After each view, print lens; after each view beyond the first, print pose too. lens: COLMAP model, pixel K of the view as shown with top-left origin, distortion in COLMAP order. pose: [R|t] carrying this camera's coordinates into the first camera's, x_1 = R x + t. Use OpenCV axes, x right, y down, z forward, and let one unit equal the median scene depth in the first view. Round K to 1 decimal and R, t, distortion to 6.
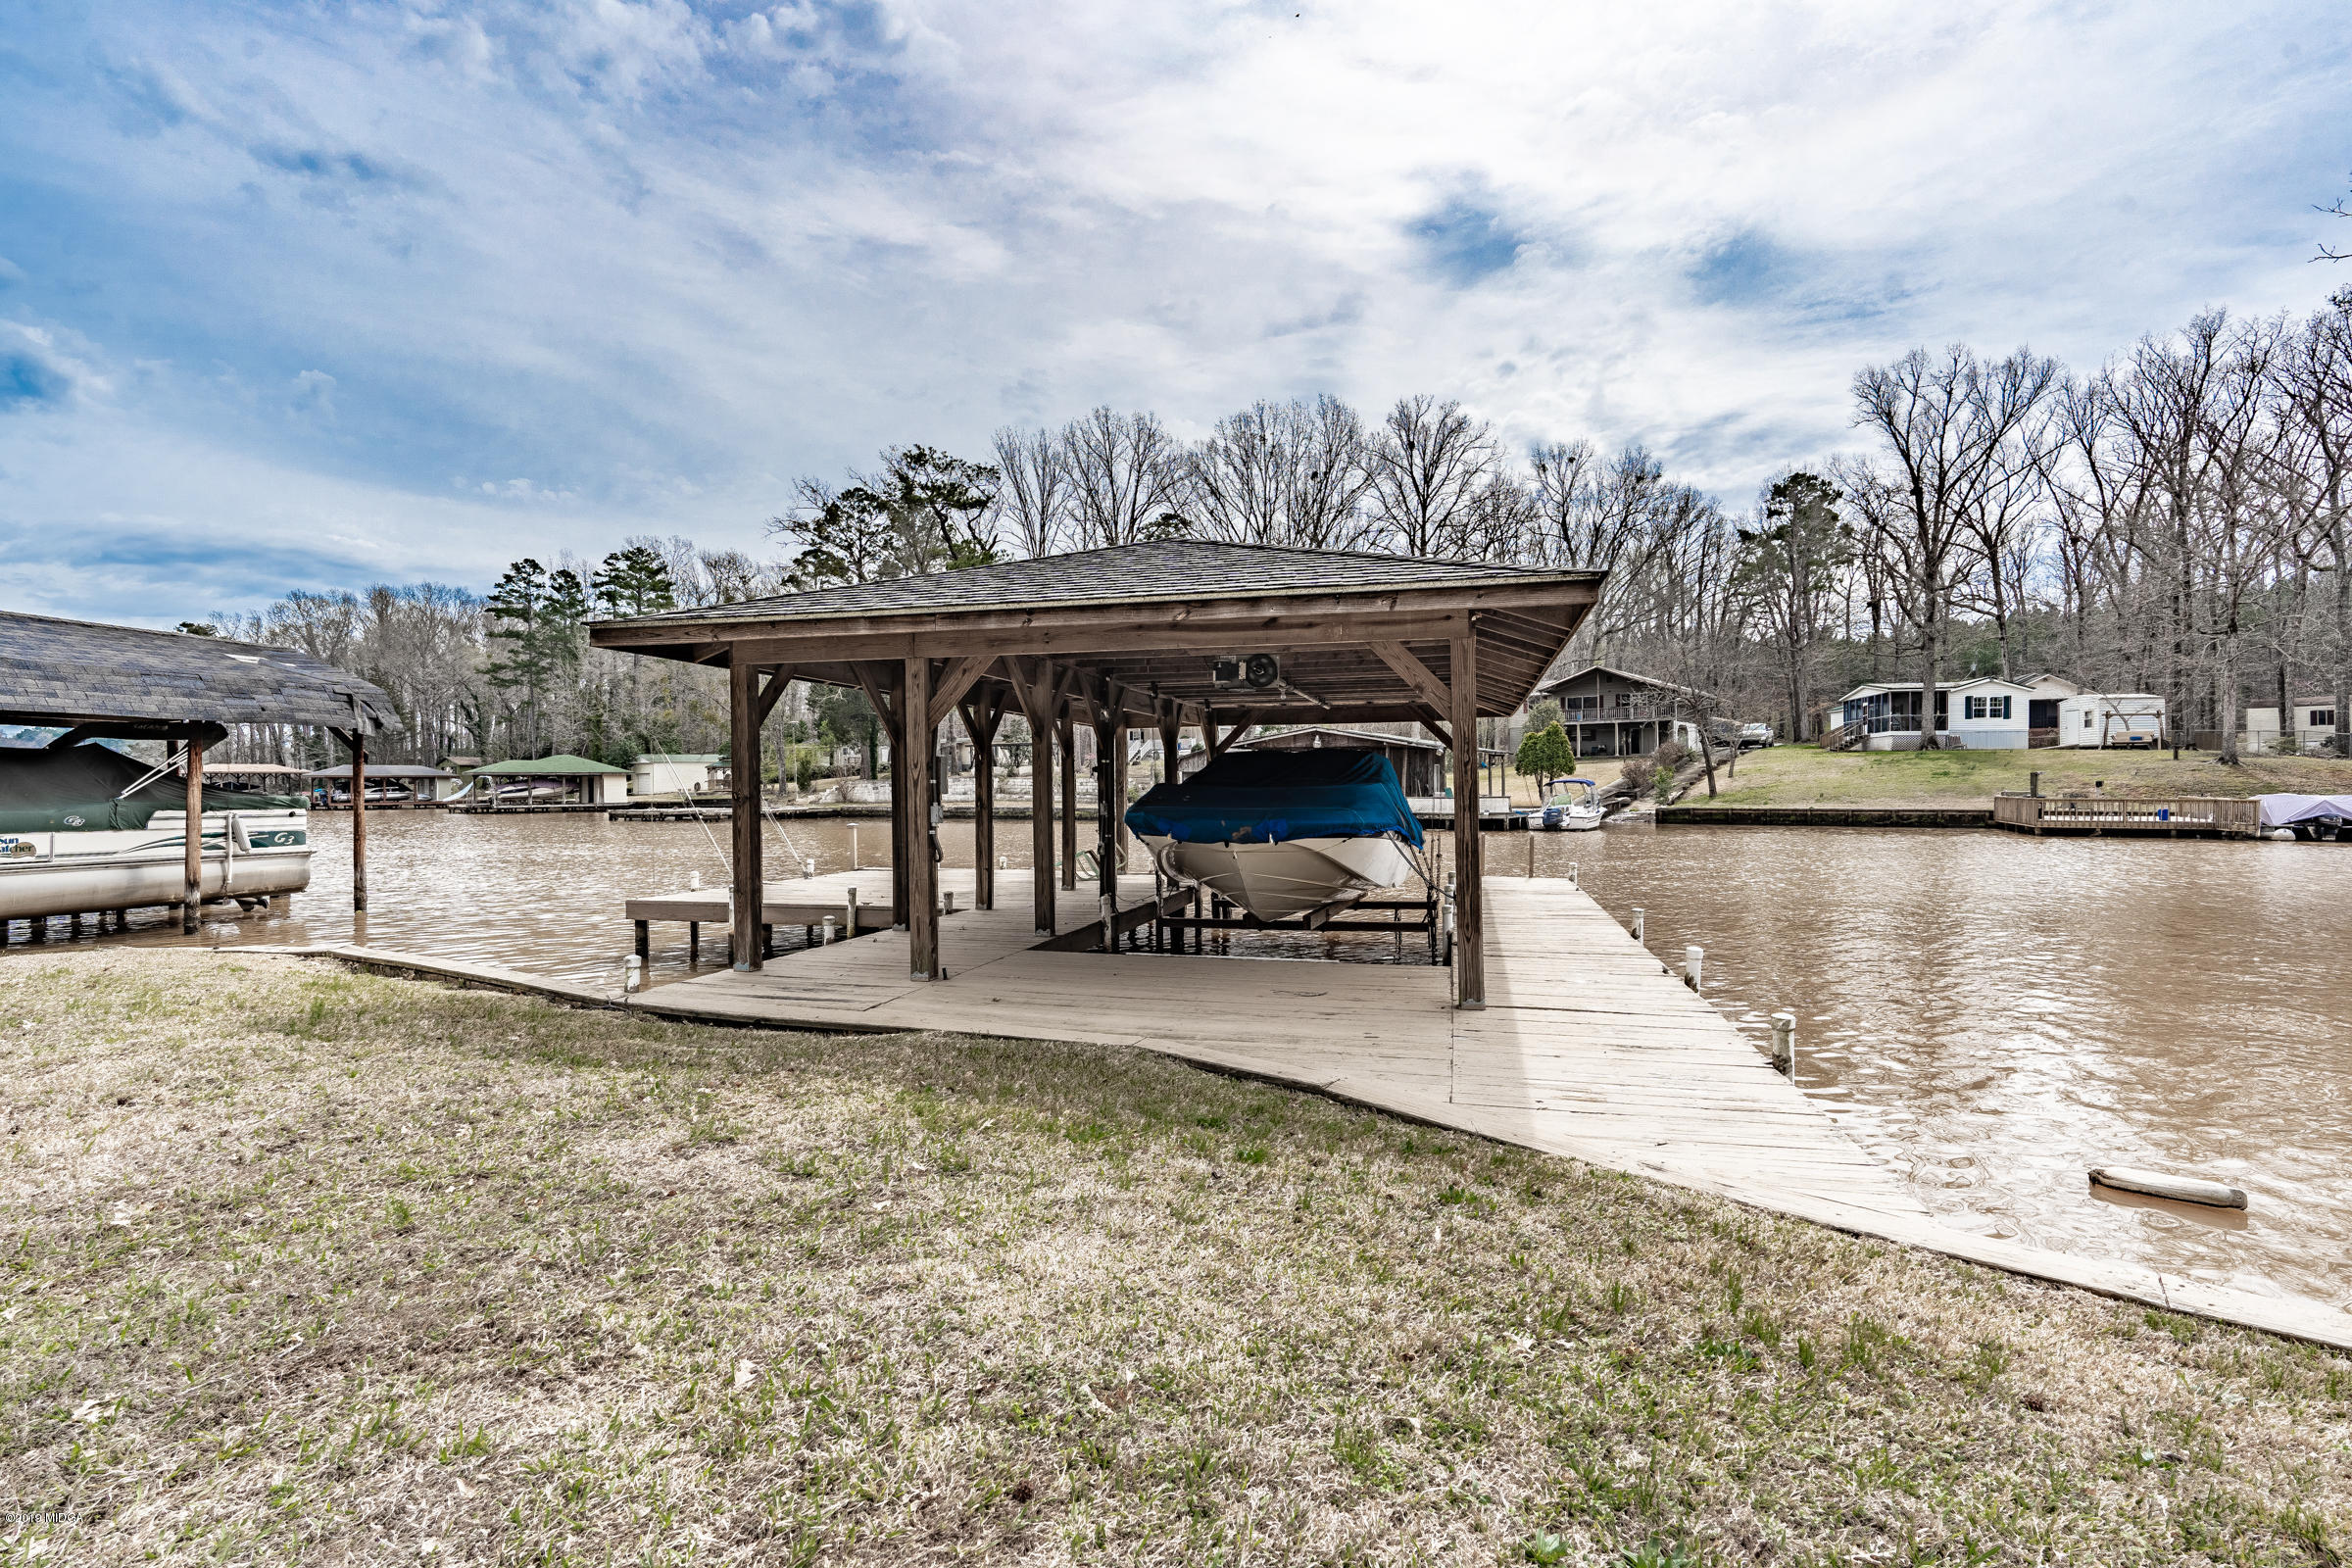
lens RADIAL K [[1059.1, 0, 1174.6], [0, 1059.1, 787.2], [0, 0, 1]] dist [-0.010011, 0.003714]
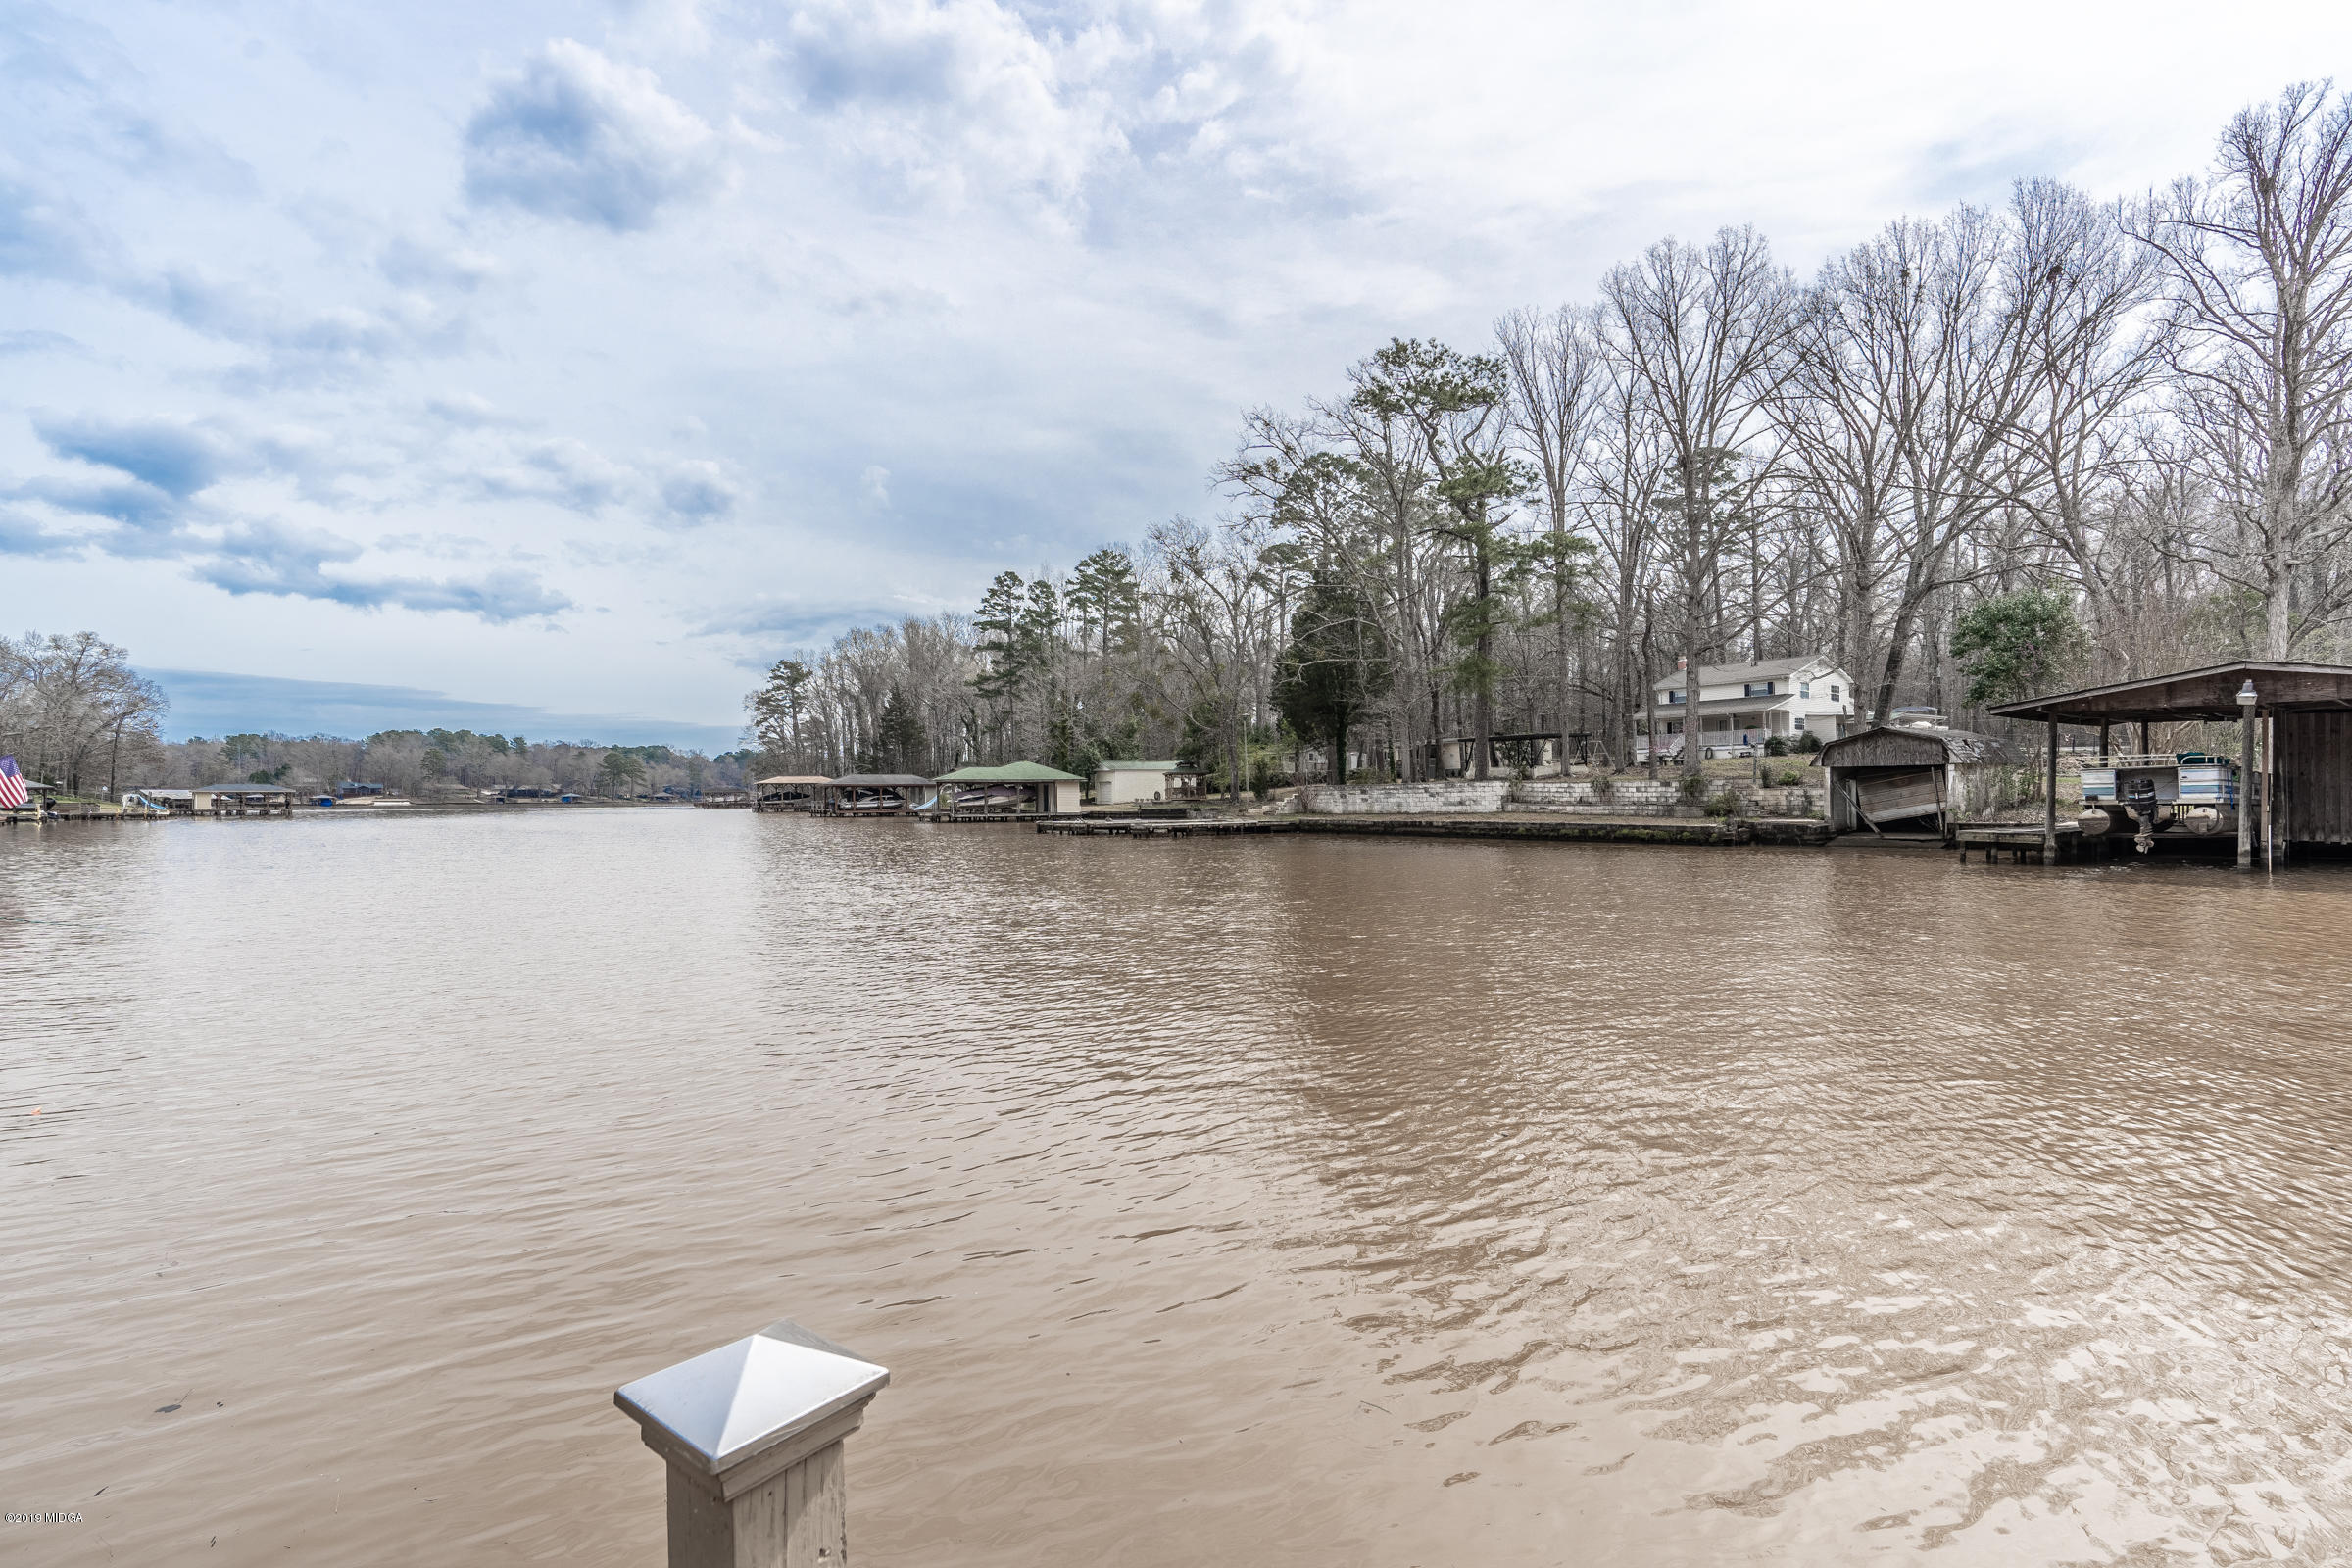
lens RADIAL K [[1059.1, 0, 1173.4], [0, 1059.1, 787.2], [0, 0, 1]] dist [-0.010011, 0.003714]
pose [[0.906881, -0.004423, -0.421364, -0.058651], [0.000155, 0.999948, -0.010162, 0.002036], [0.421387, 0.009150, 0.906835, 0.208690]]
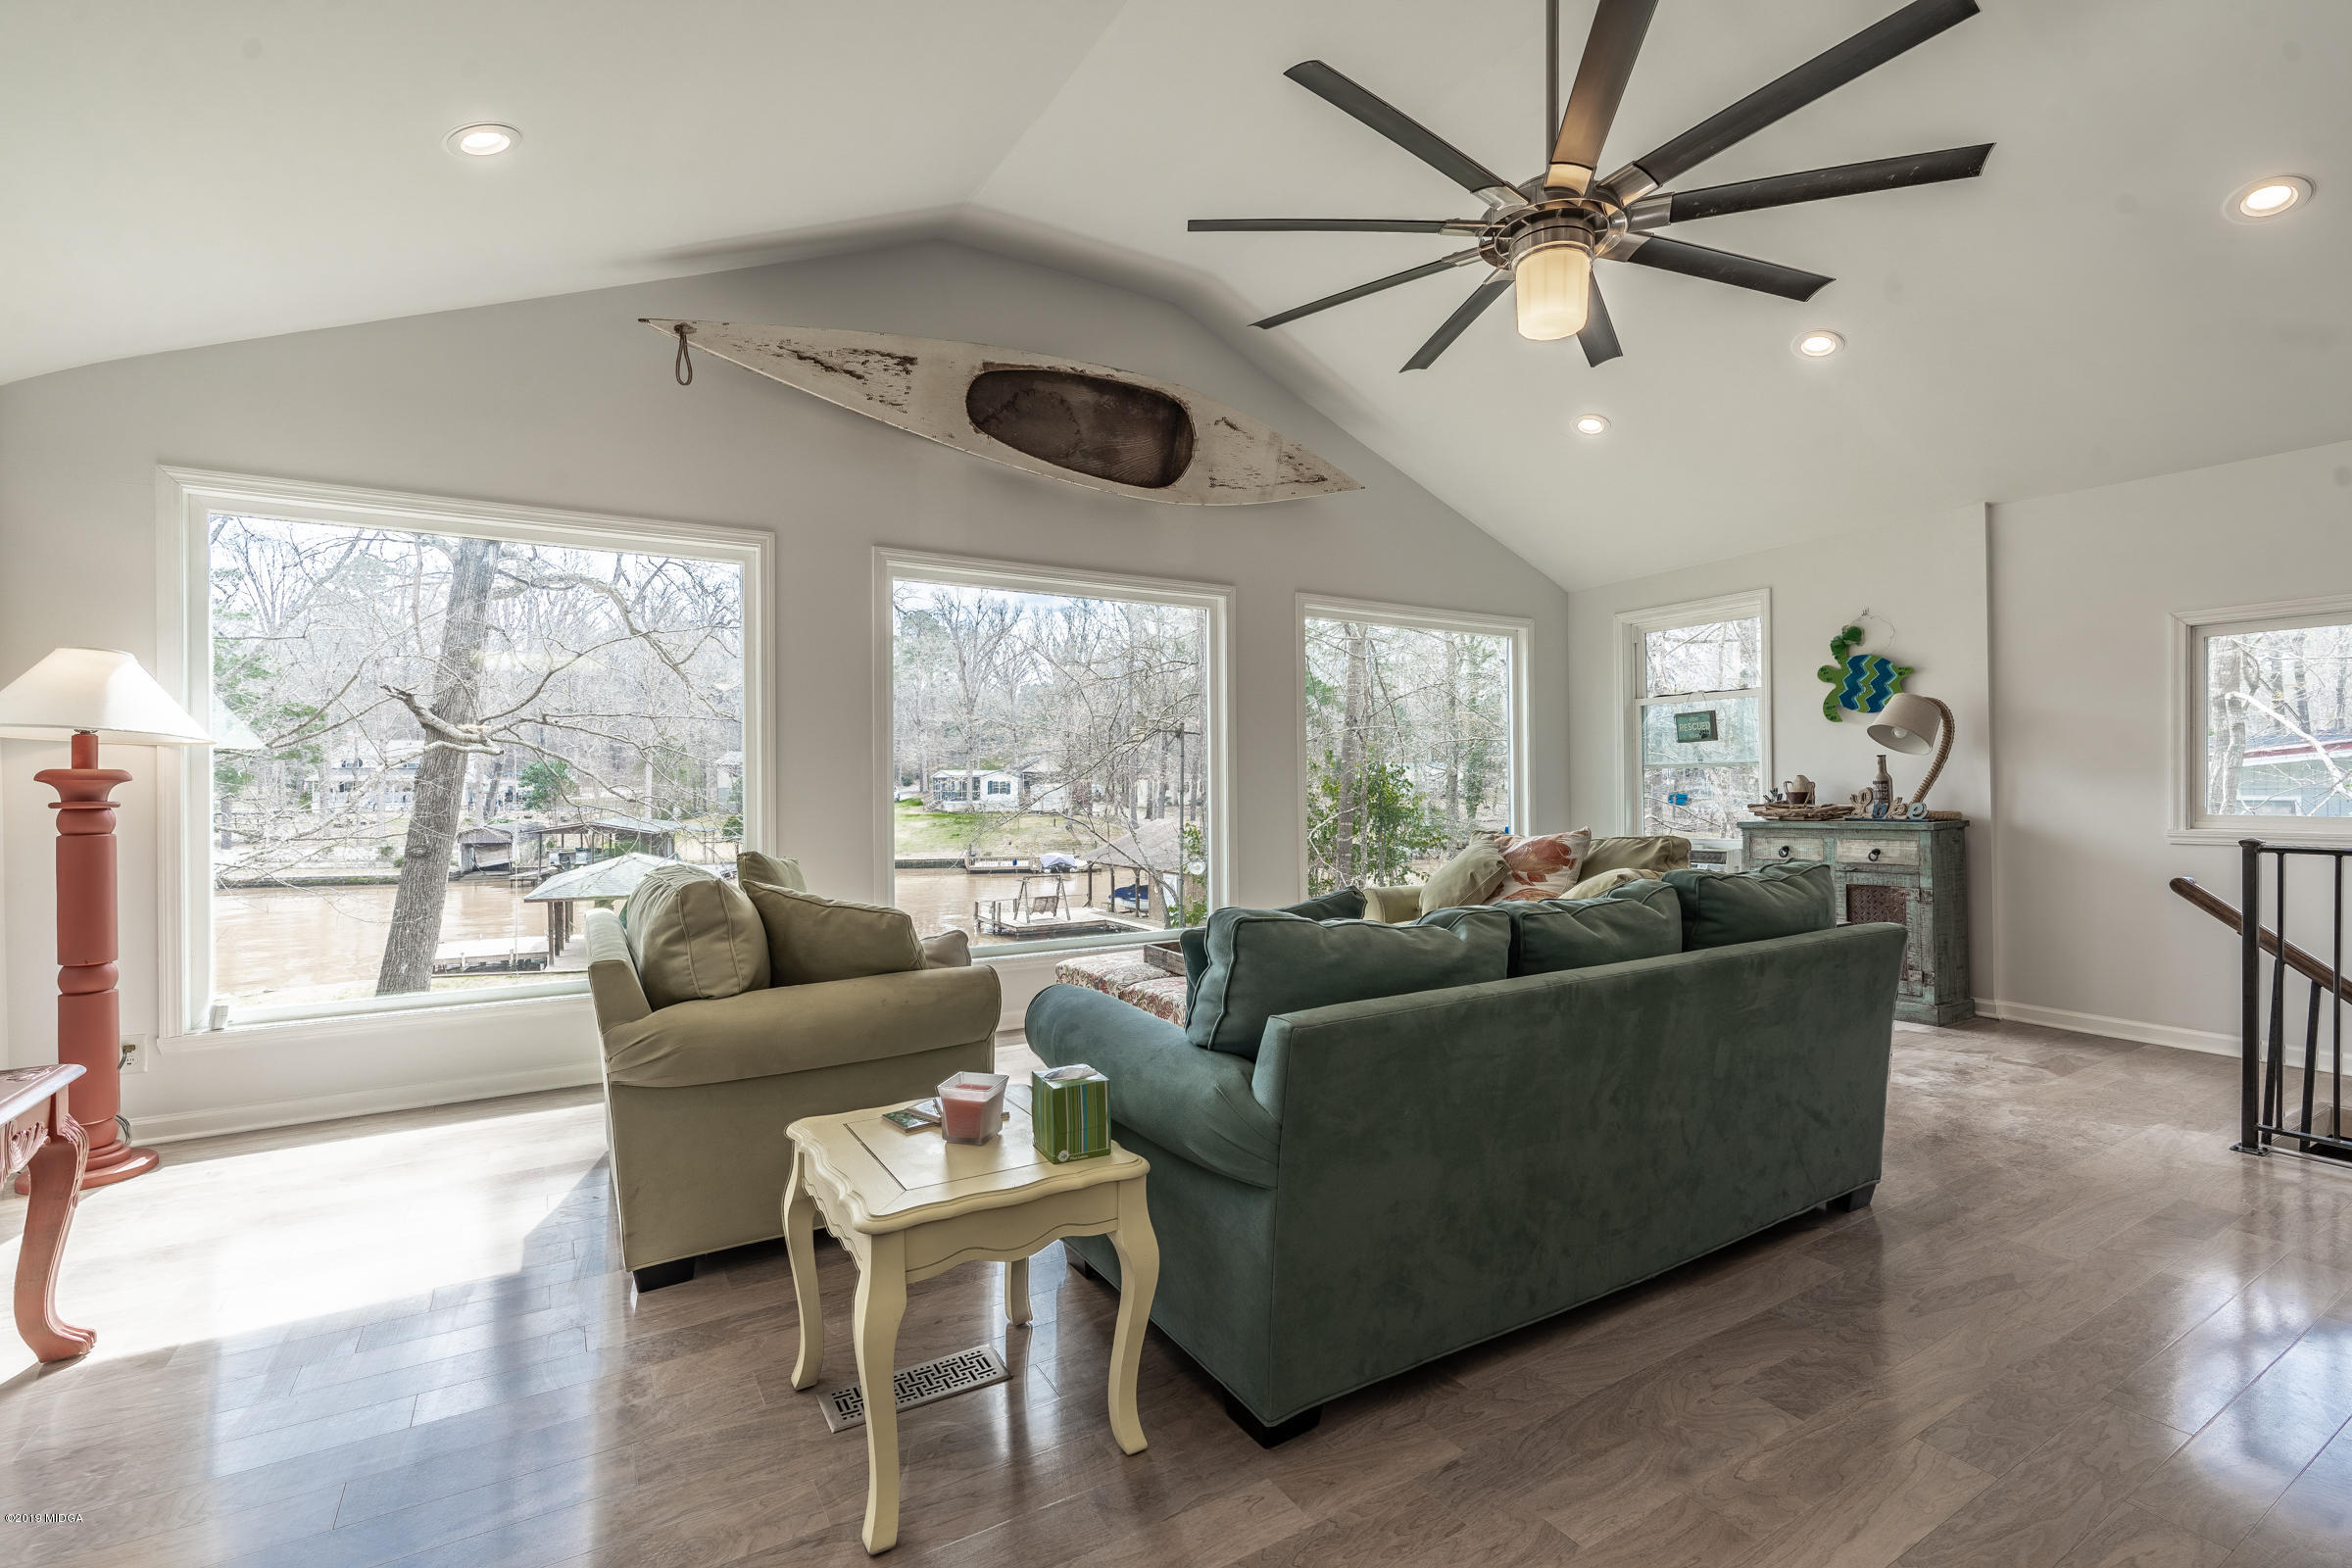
lens RADIAL K [[1059.1, 0, 1166.2], [0, 1059.1, 785.8], [0, 0, 1]] dist [-0.010011, 0.003714]
pose [[0.760901, -0.002374, 0.648863, -0.128929], [0.003803, 0.999992, -0.000801, -0.059427], [-0.648857, 0.003077, 0.760904, -0.413594]]
